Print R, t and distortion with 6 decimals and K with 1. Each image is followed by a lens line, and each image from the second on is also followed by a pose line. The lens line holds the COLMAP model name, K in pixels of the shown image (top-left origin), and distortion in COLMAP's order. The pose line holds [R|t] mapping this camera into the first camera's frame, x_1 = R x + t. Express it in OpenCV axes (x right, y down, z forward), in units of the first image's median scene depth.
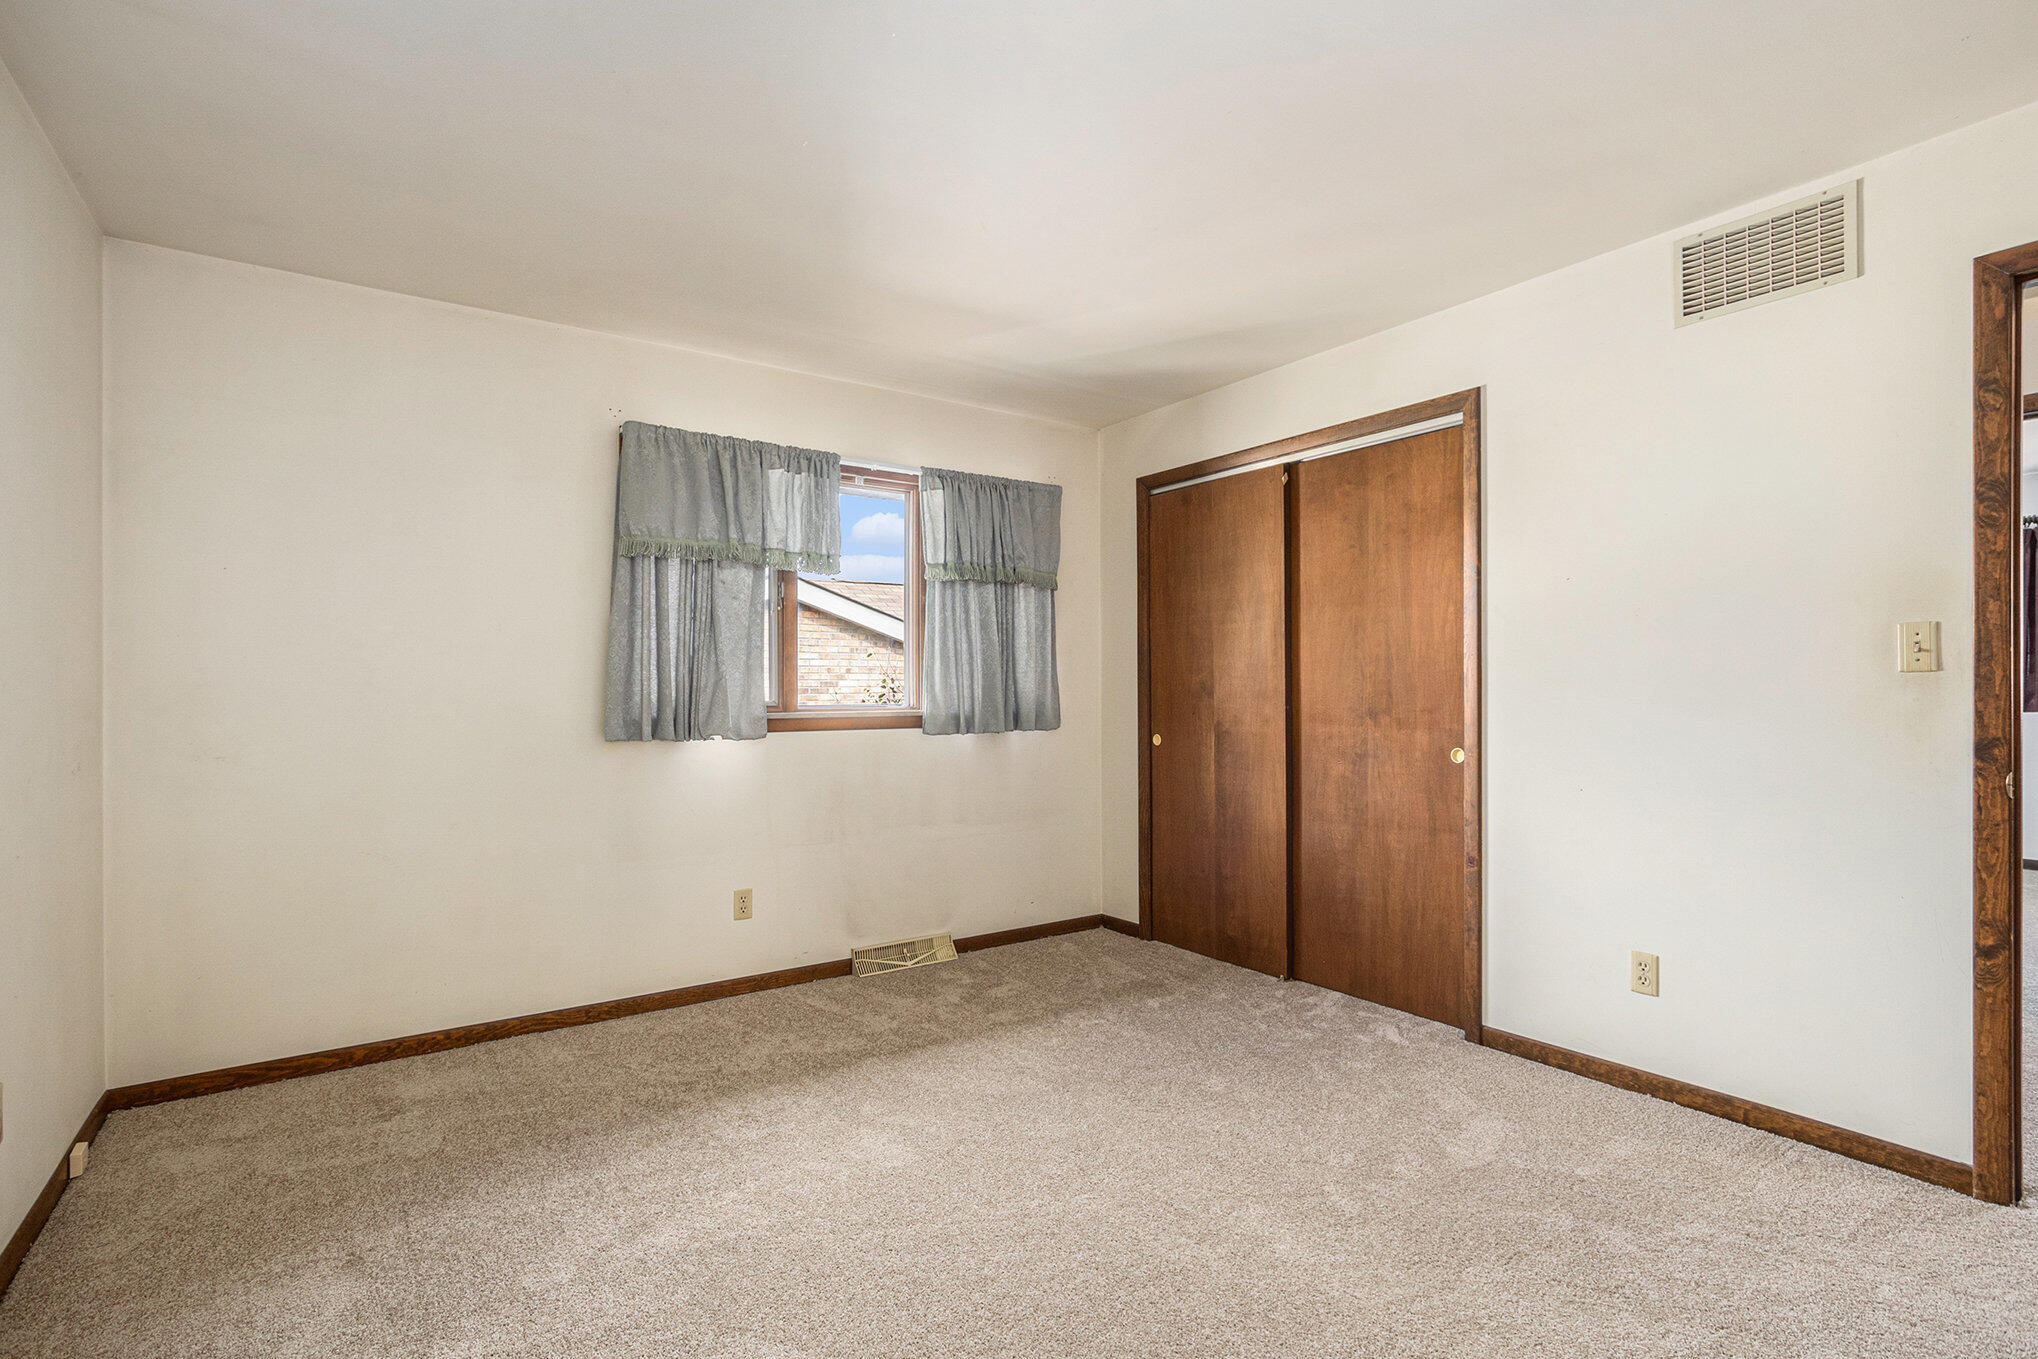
lens RADIAL K [[968.0, 0, 1020.6], [0, 968.0, 669.0], [0, 0, 1]] dist [-0.001741, 0.000270]
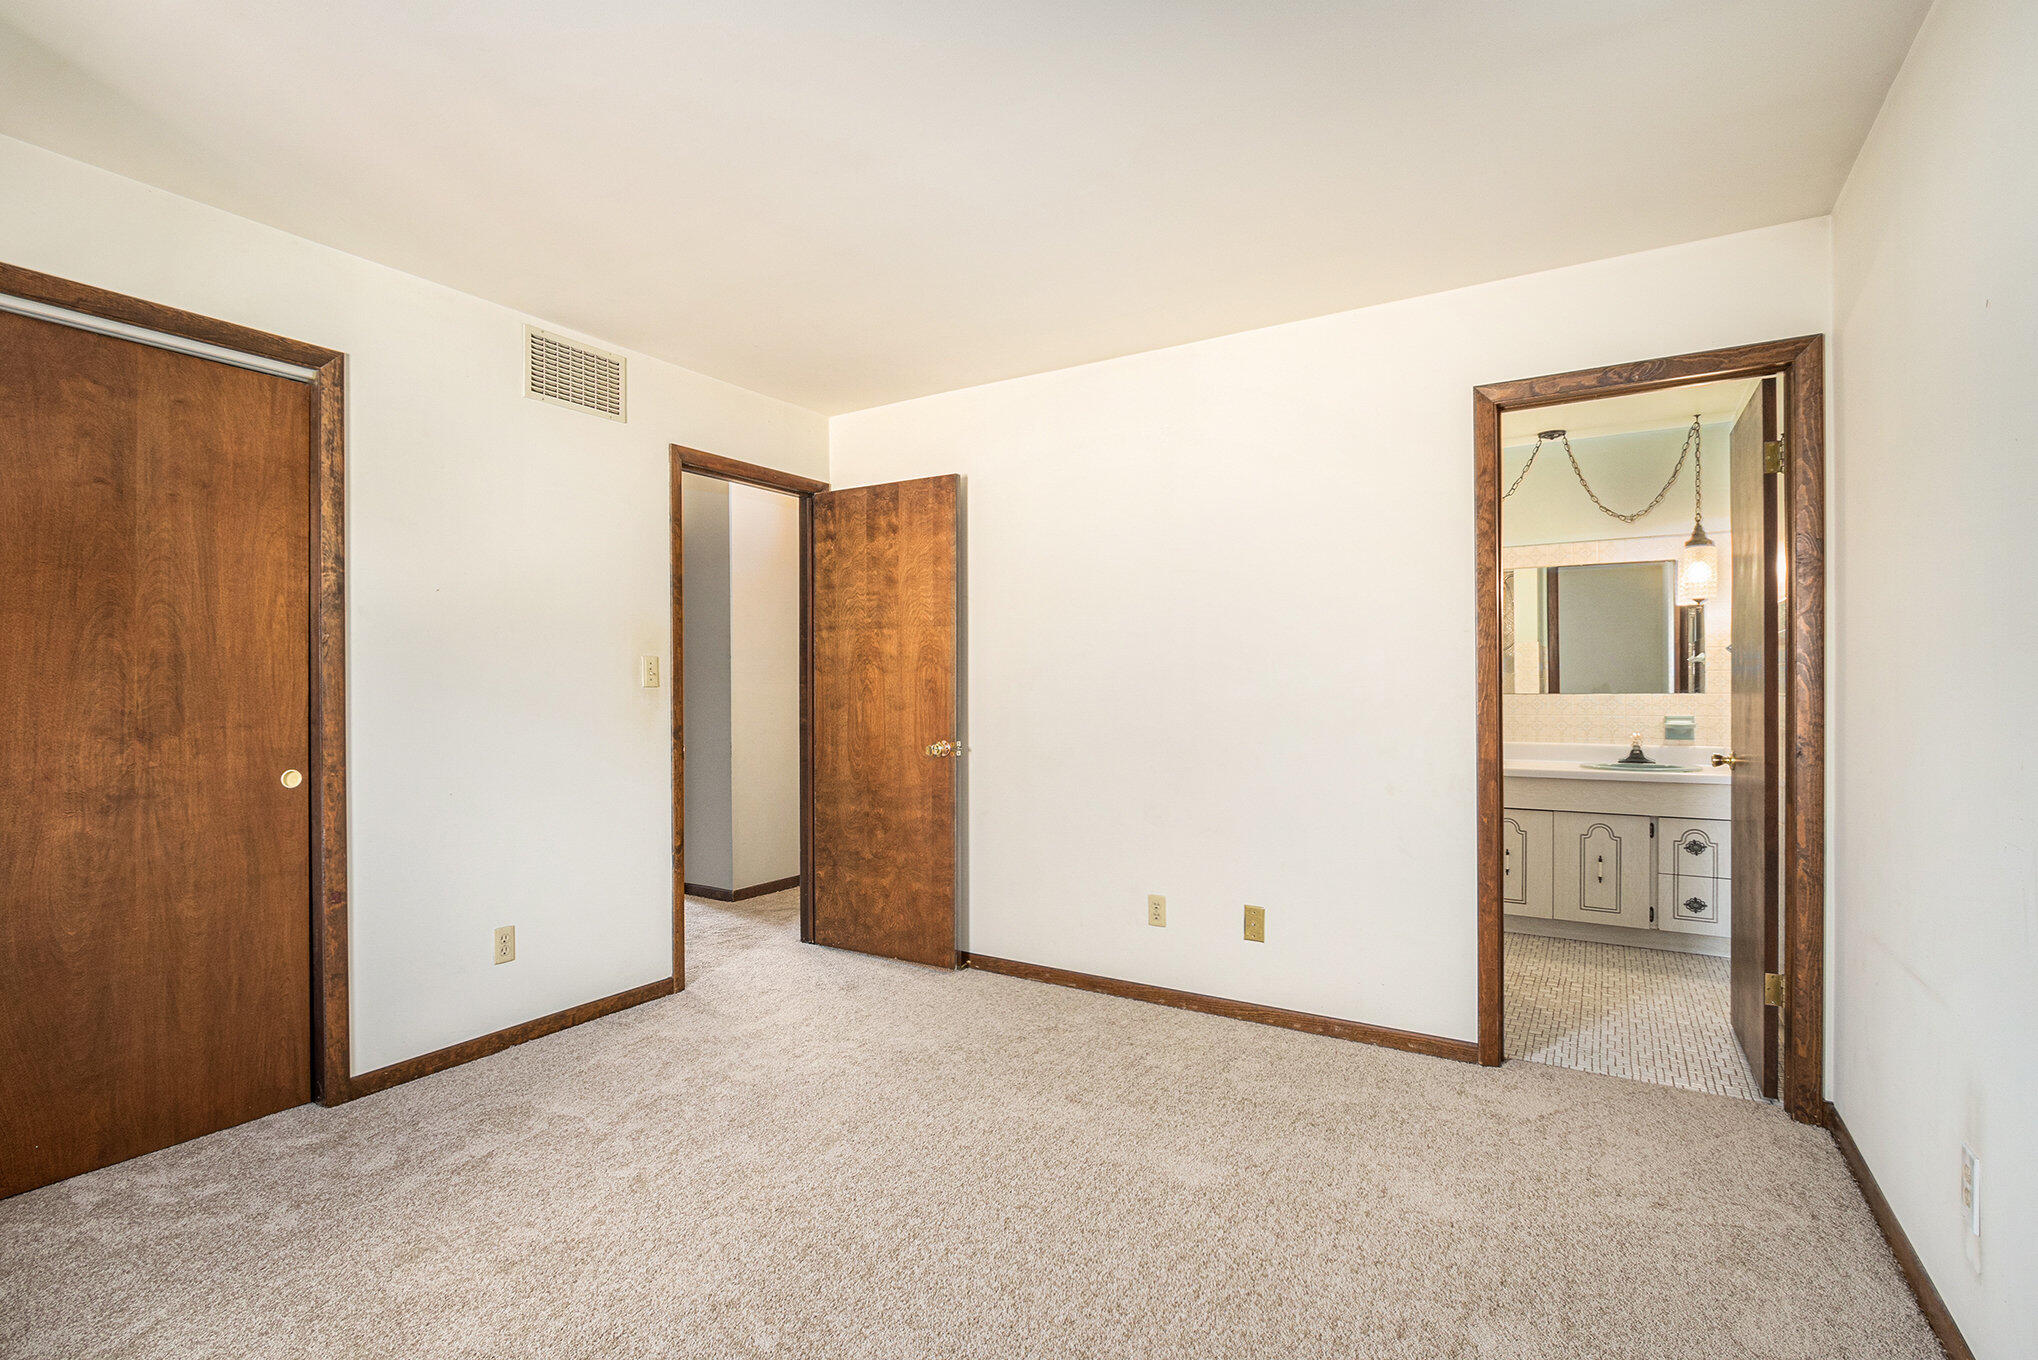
lens RADIAL K [[921.1, 0, 1052.8], [0, 921.1, 678.6], [0, 0, 1]] dist [-0.000306, -0.000045]
pose [[-0.409118, 0.013142, 0.912387, -0.513990], [-0.020640, 0.999507, -0.023652, 0.008571], [-0.912248, -0.028508, -0.408645, 0.702807]]
